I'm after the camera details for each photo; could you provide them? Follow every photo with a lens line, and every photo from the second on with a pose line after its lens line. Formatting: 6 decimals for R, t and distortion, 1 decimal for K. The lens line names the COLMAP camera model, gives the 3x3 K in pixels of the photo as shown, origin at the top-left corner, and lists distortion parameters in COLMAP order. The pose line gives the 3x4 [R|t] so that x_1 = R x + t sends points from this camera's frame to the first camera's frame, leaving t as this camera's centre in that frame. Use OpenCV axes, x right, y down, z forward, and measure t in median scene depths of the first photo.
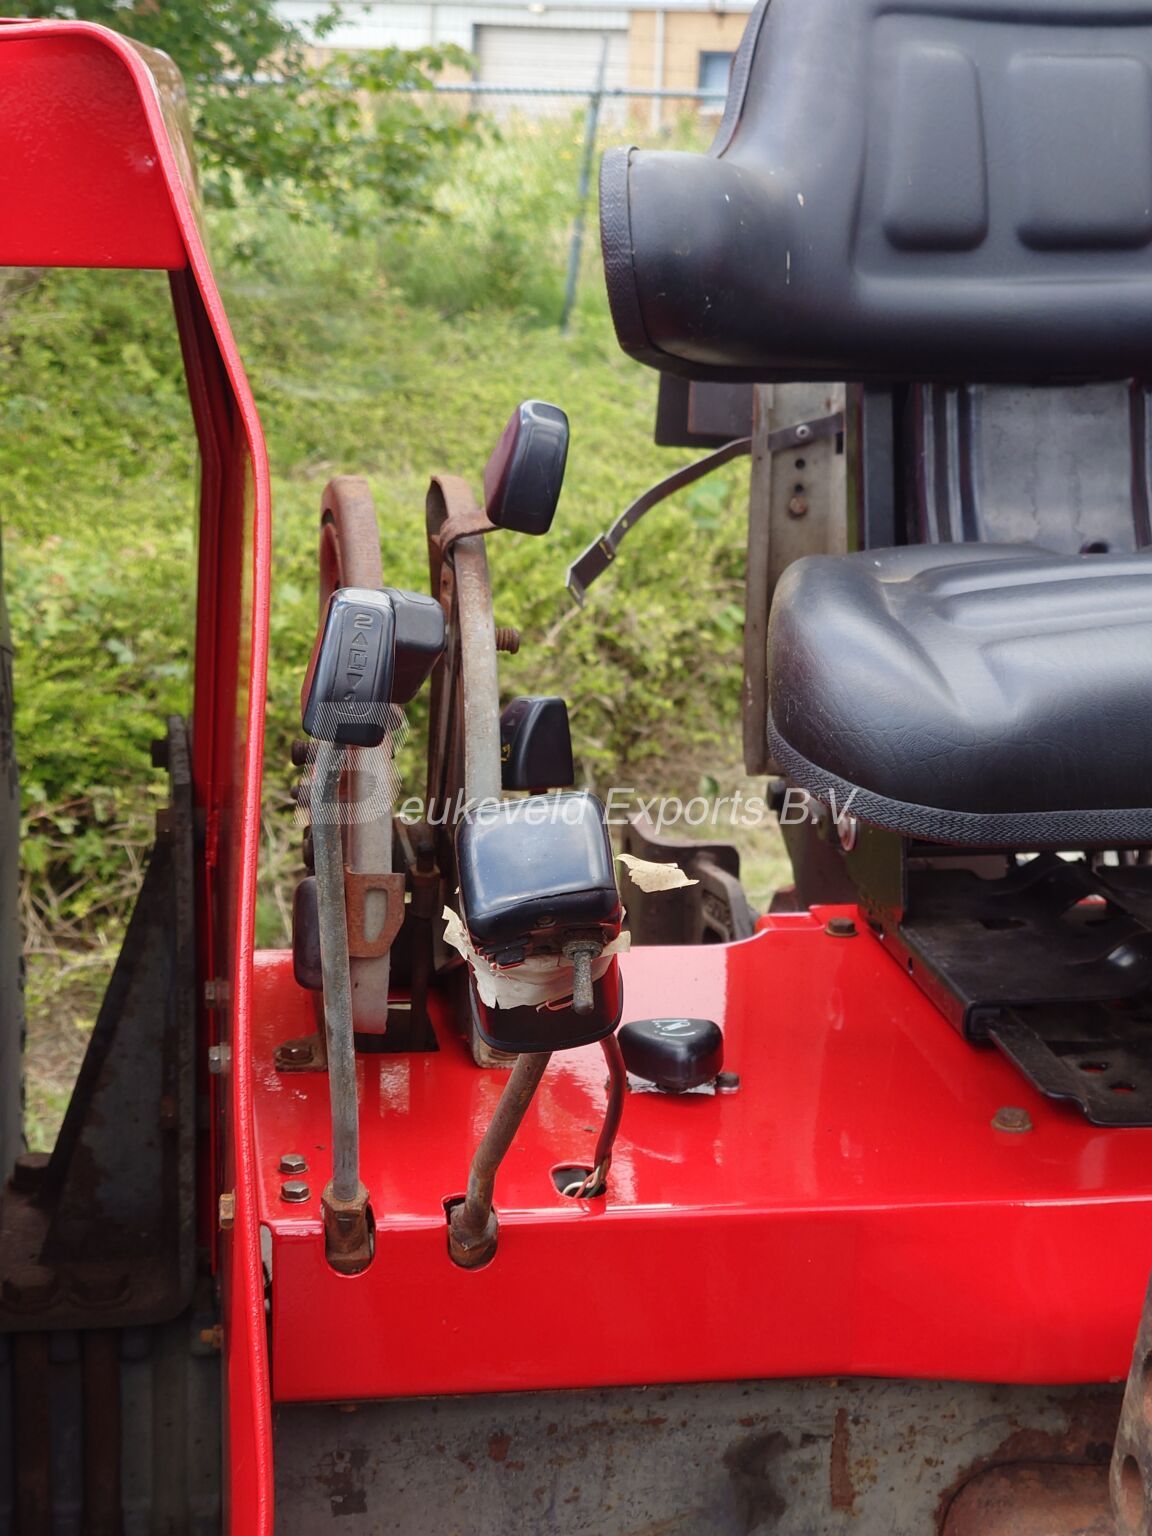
lens RADIAL K [[2651.3, 0, 577.9], [0, 2651.3, 768.5], [0, 0, 1]] dist [-0.003368, 0.000000]
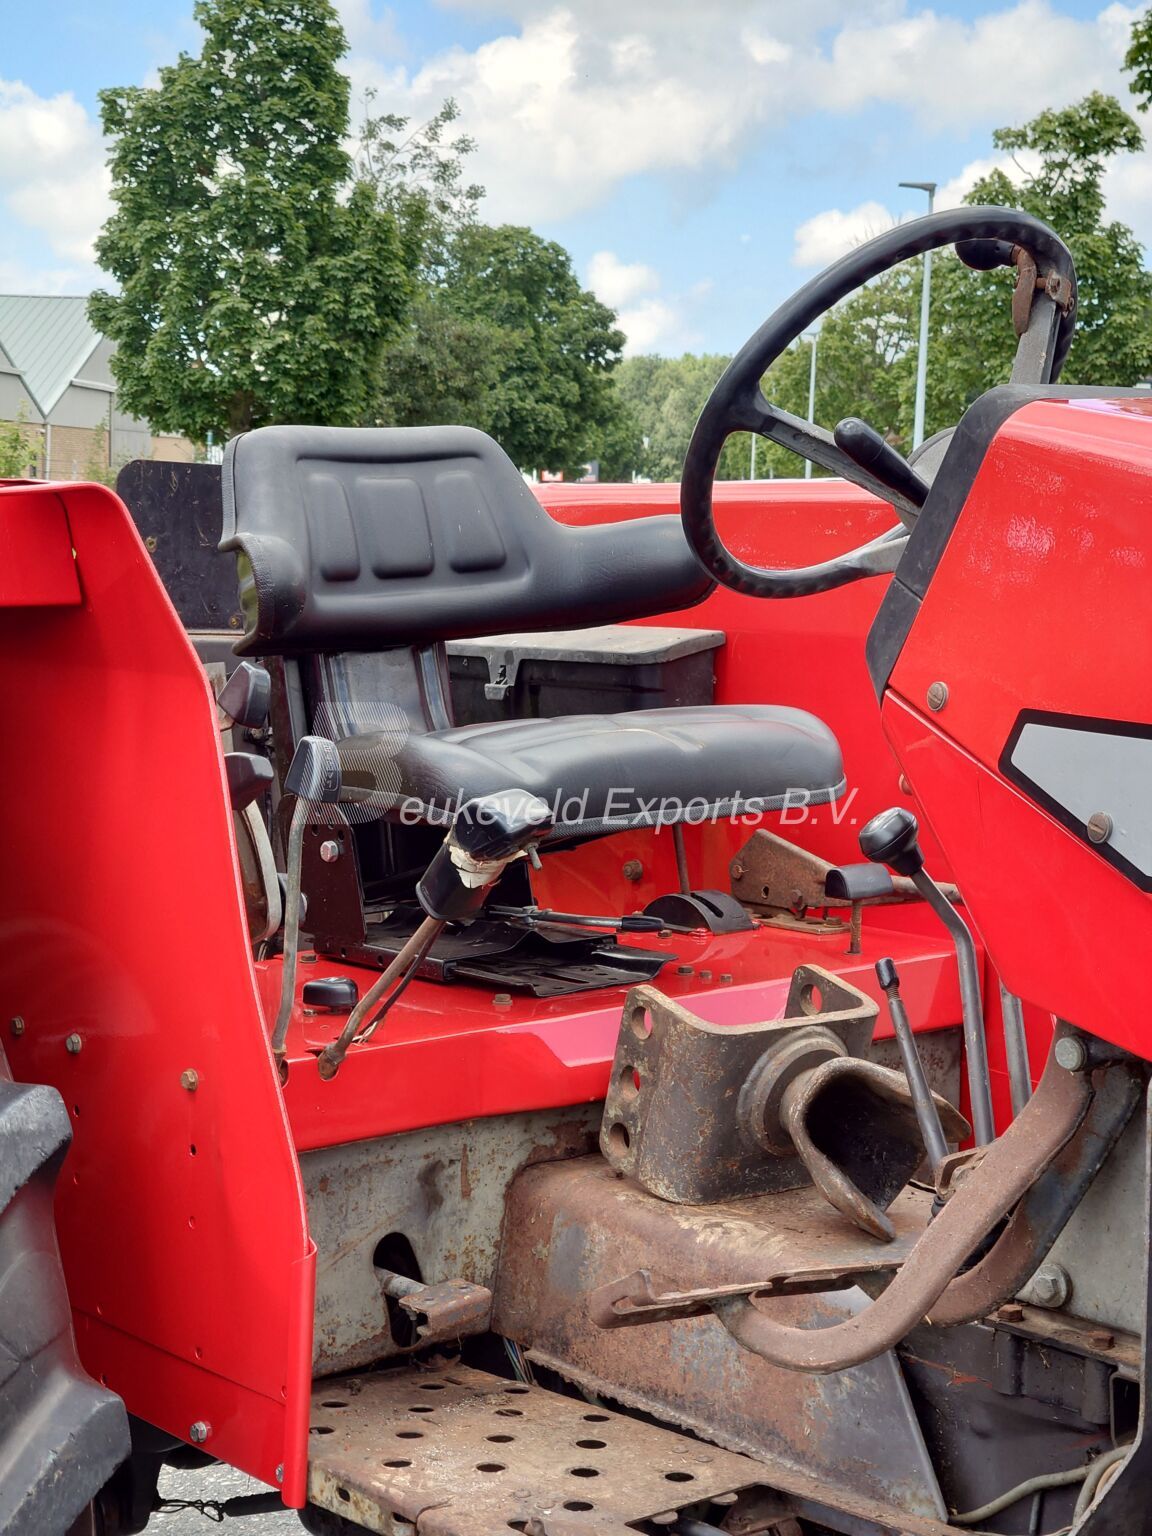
lens RADIAL K [[2651.3, 0, 574.2], [0, 2651.3, 769.6], [0, 0, 1]] dist [-0.003368, 0.000000]
pose [[0.847471, -0.078134, 0.525060, -0.859156], [0.145633, 0.985379, -0.088424, 0.151218], [-0.510474, 0.151403, 0.846459, -0.781745]]
